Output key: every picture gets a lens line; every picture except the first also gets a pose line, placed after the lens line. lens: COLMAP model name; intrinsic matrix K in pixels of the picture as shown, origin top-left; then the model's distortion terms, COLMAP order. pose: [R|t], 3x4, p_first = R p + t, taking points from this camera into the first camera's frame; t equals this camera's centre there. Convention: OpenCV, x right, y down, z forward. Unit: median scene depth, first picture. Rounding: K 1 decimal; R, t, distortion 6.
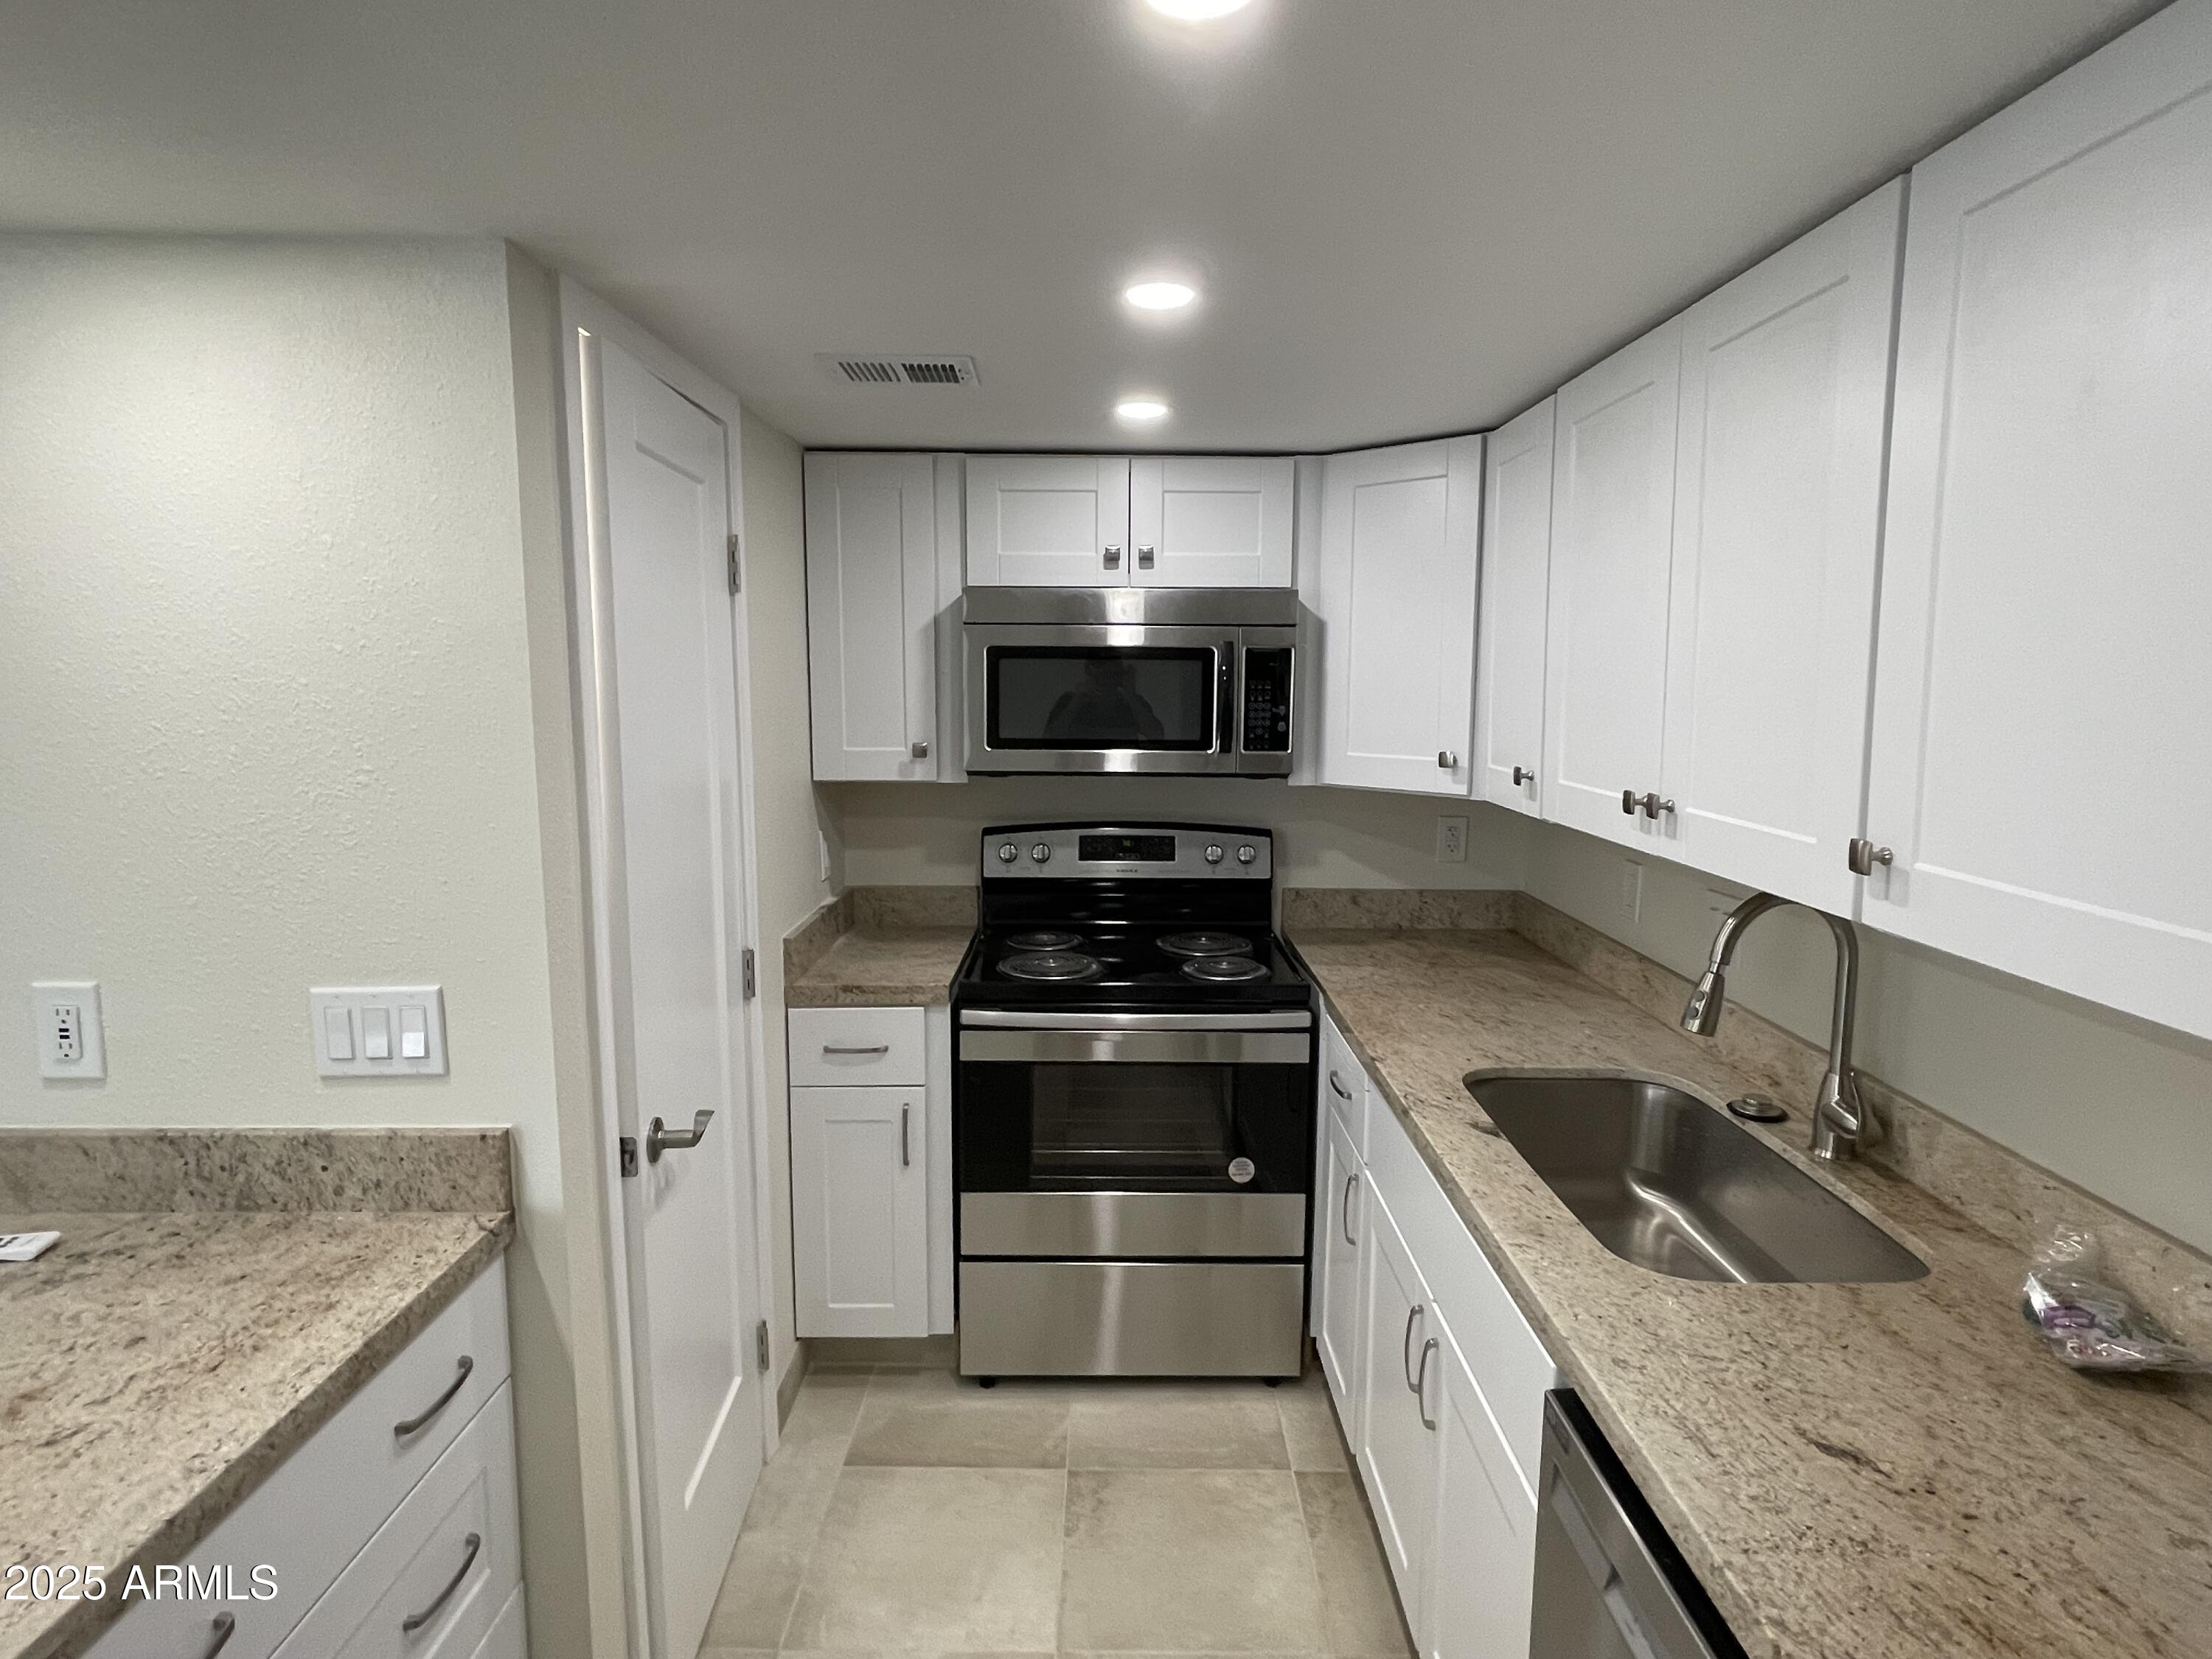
lens RADIAL K [[1188.6, 0, 1105.5], [0, 1188.6, 807.6], [0, 0, 1]] dist [-0.005353, 0.001322]
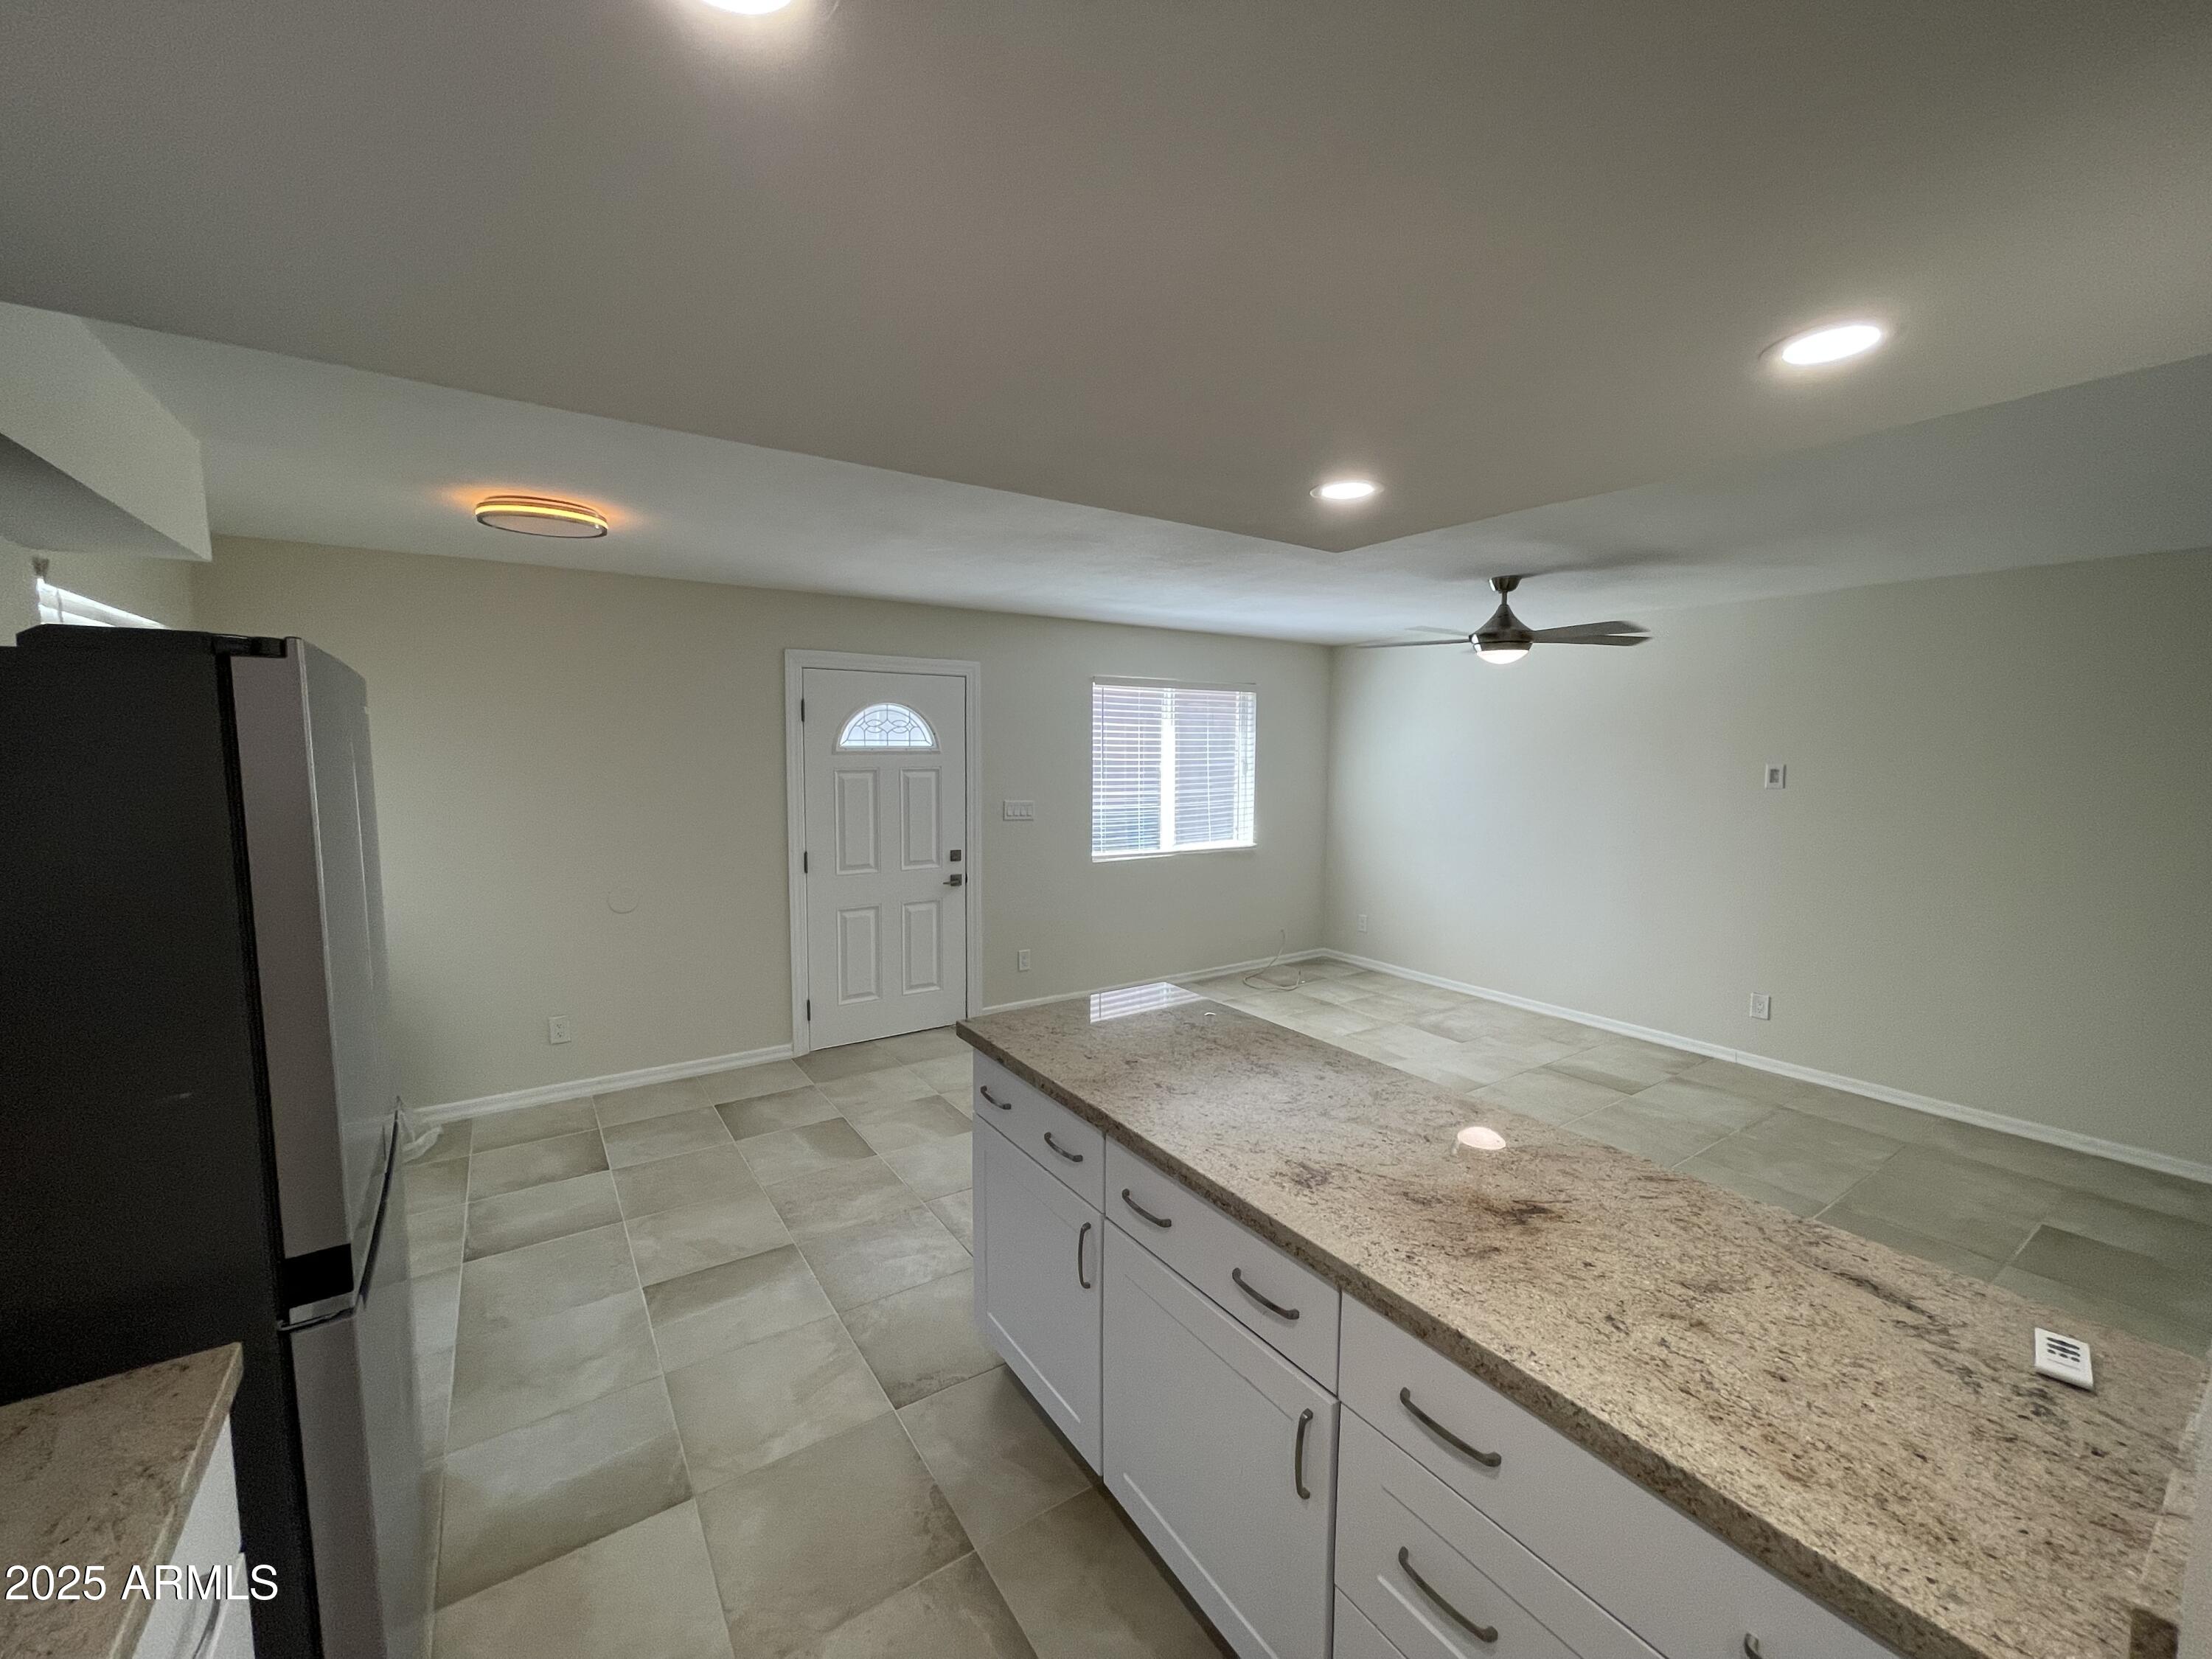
lens RADIAL K [[892.1, 0, 1102.0], [0, 892.1, 819.9], [0, 0, 1]] dist [-0.000174, 0.000114]
pose [[-0.830055, 0.039248, -0.556299, 0.076241], [-0.070262, 0.982212, 0.174135, -0.080122], [0.553238, 0.183628, -0.812532, 0.591141]]
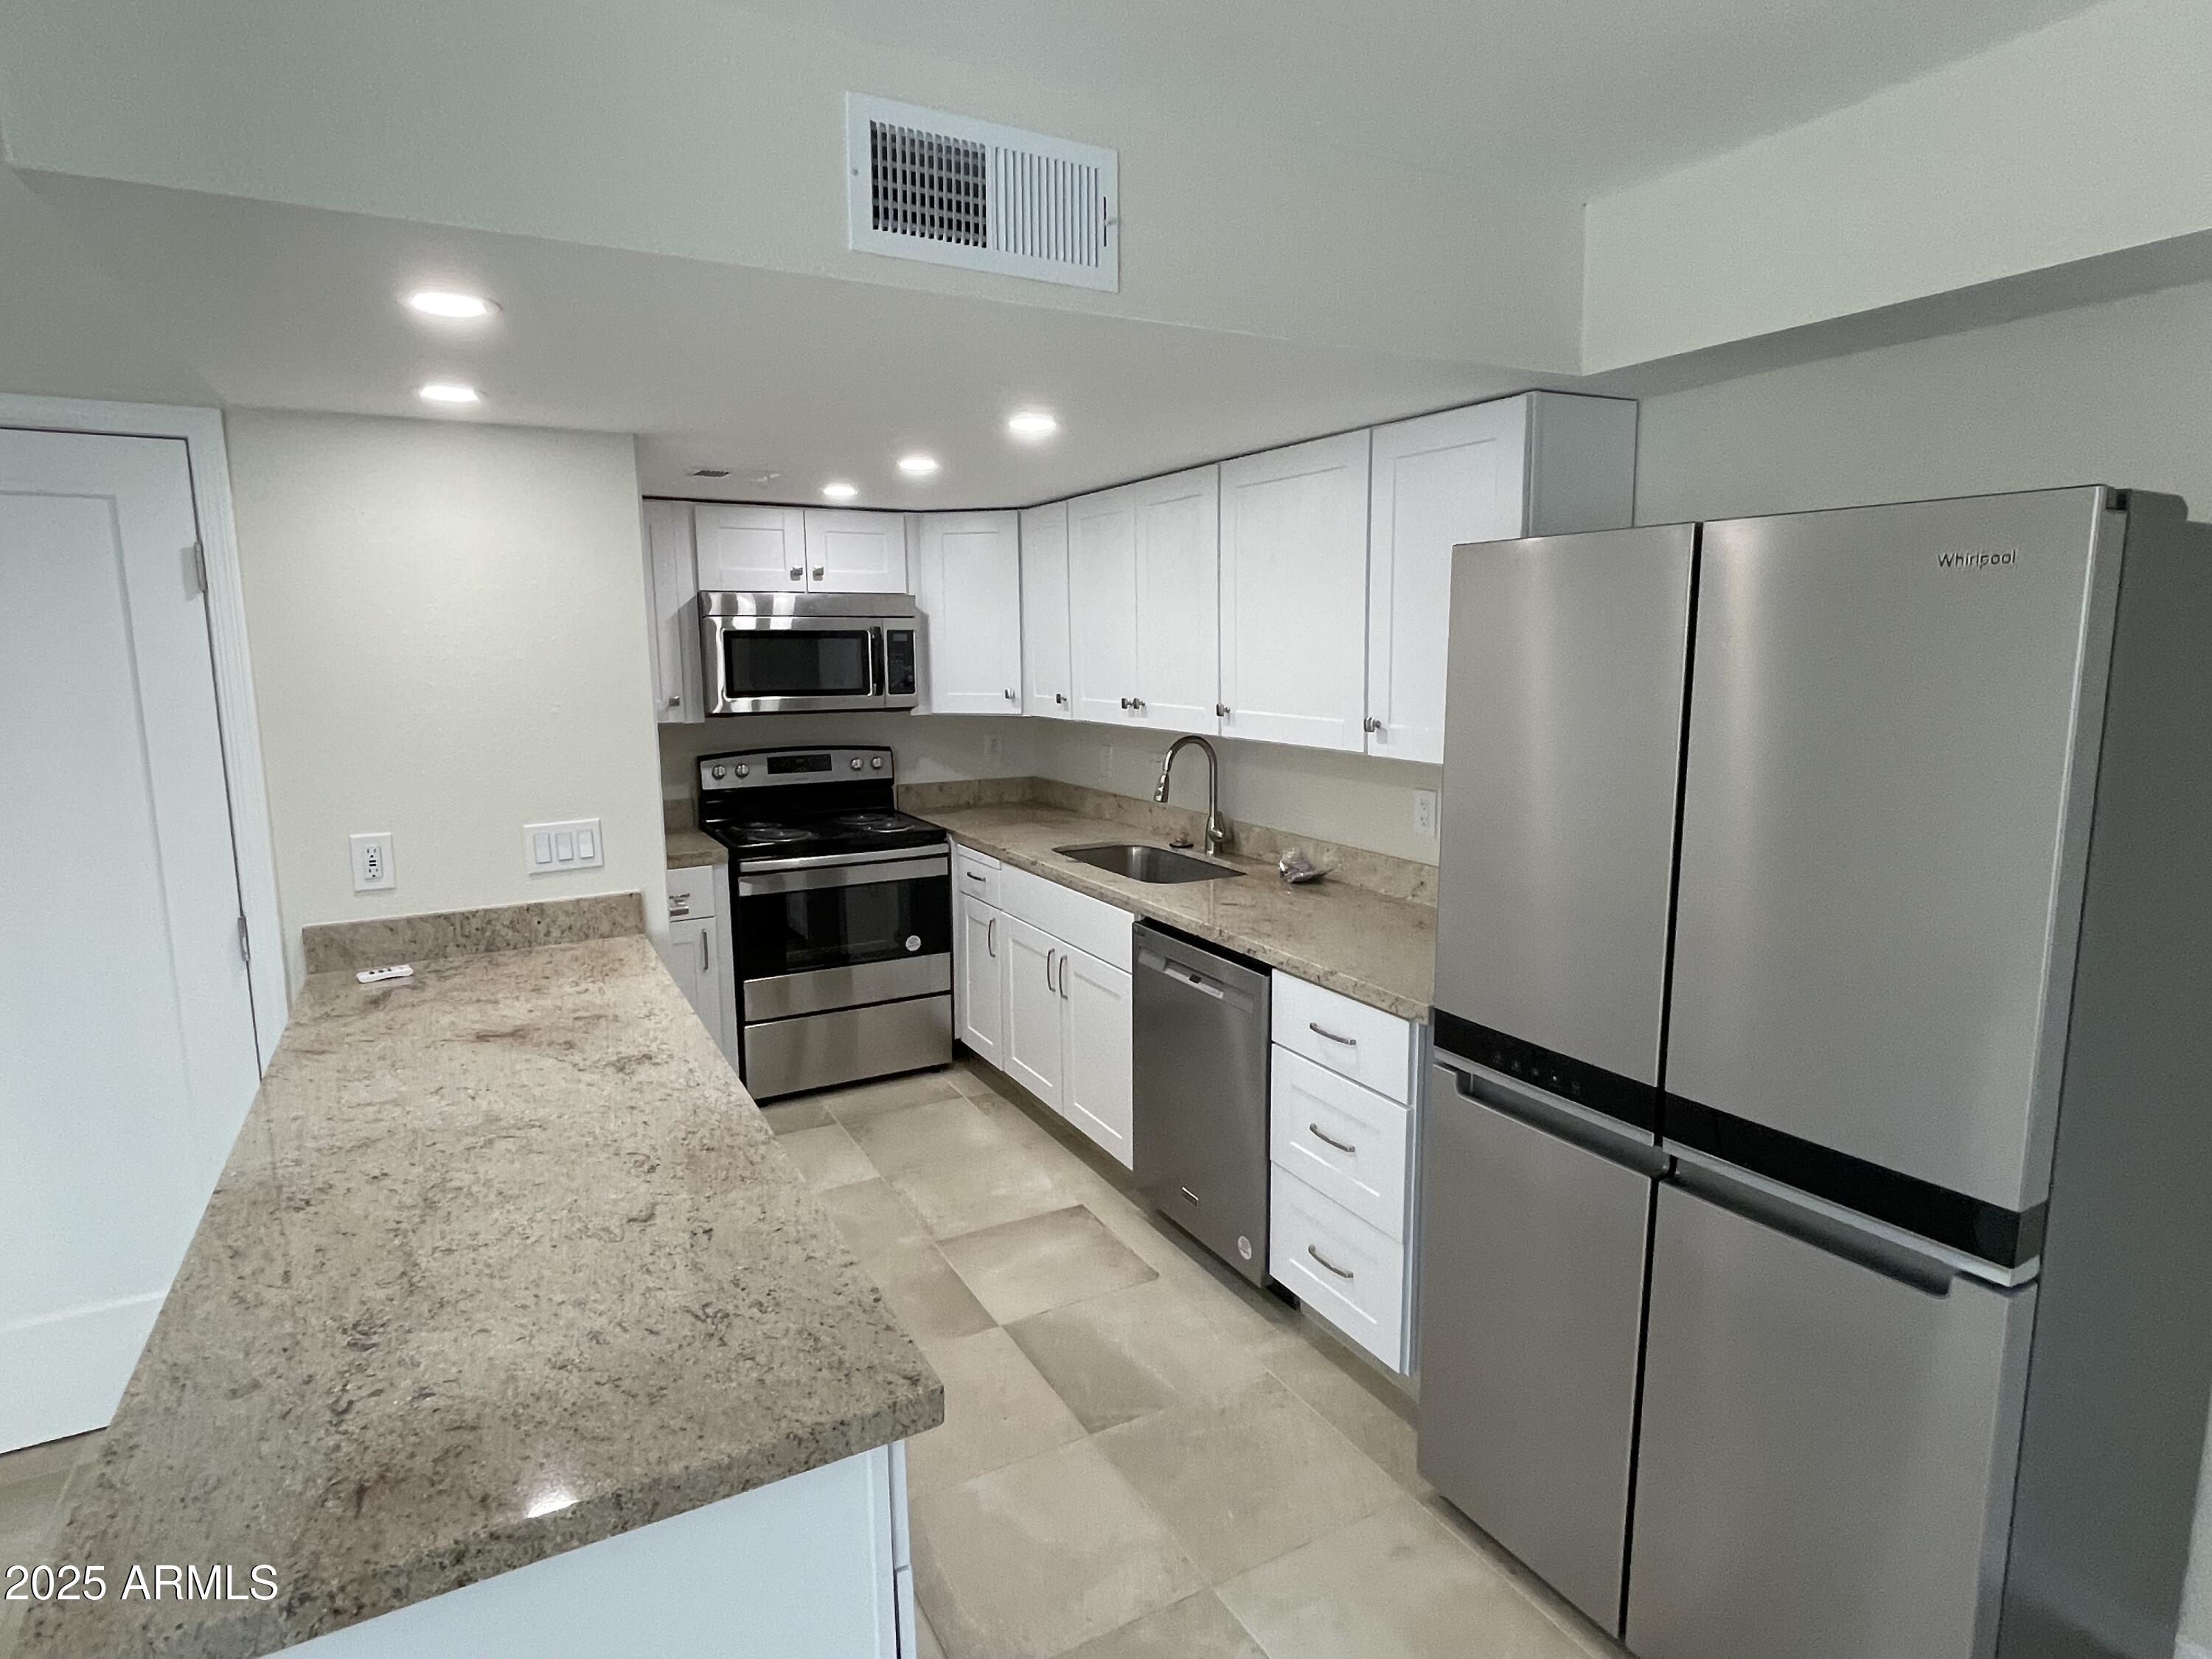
lens RADIAL K [[1188.6, 0, 1103.8], [0, 1188.6, 820.3], [0, 0, 1]] dist [-0.005353, 0.001322]
pose [[0.876266, -0.084013, 0.474448, -0.444301], [0.066936, 0.996359, 0.052805, 0.062831], [-0.477157, -0.014514, 0.878698, -0.620602]]
